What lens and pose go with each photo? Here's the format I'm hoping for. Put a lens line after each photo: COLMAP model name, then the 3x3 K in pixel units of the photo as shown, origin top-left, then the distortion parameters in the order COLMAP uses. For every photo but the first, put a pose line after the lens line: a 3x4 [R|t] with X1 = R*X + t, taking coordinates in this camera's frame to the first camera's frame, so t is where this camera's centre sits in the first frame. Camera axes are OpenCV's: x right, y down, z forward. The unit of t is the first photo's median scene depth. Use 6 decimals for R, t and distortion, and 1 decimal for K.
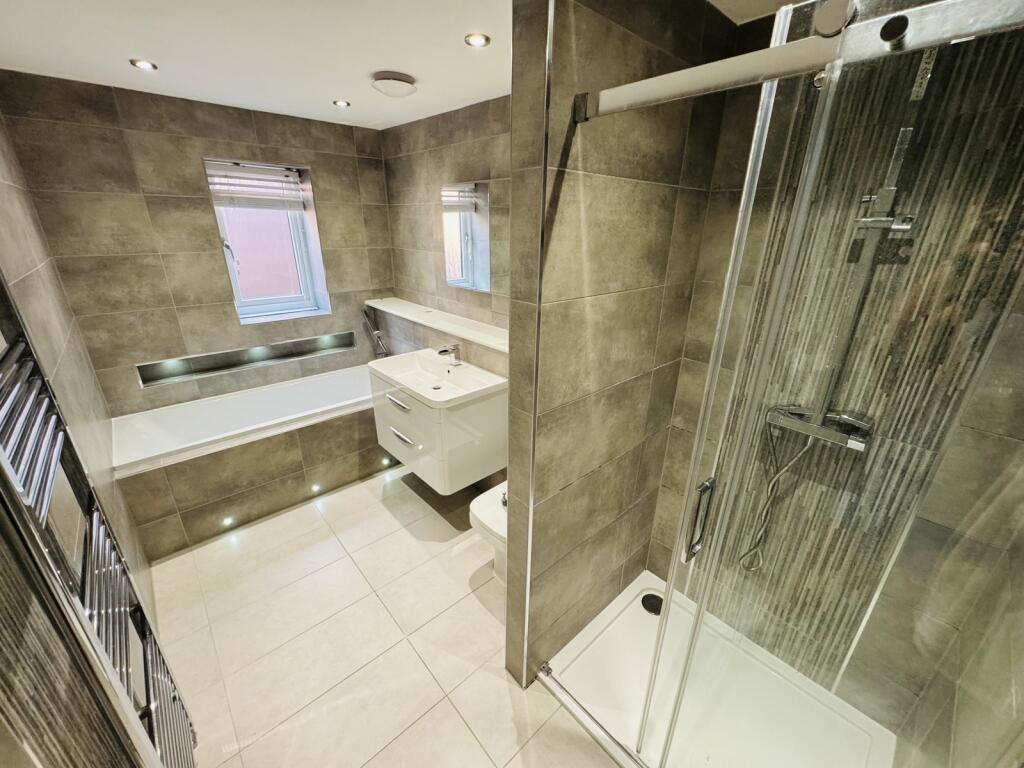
lens RADIAL K [[409.3, 0, 512.3], [0, 409.3, 384.4], [0, 0, 1]] dist [-0.003647, 0.000440]
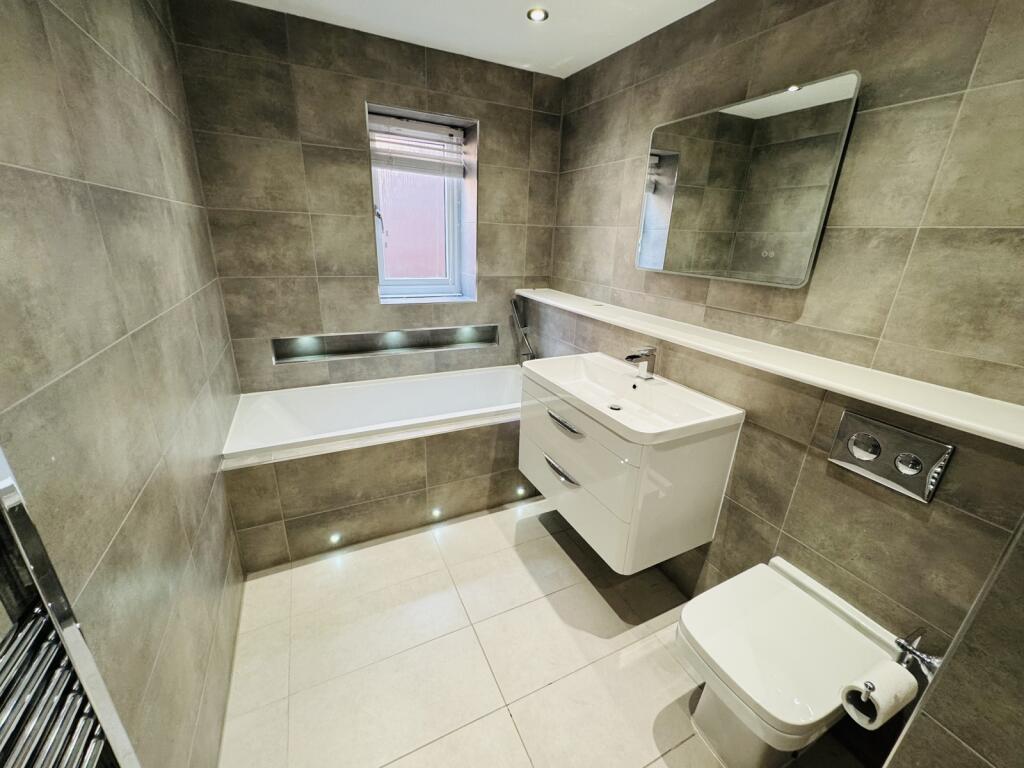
lens RADIAL K [[409.3, 0, 512.5], [0, 409.3, 383.6], [0, 0, 1]] dist [-0.003647, 0.000440]
pose [[0.960151, 0.115682, -0.254414, -0.172189], [-0.124576, 0.992027, -0.019072, 0.002828], [0.250180, 0.050006, 0.966907, 0.265559]]
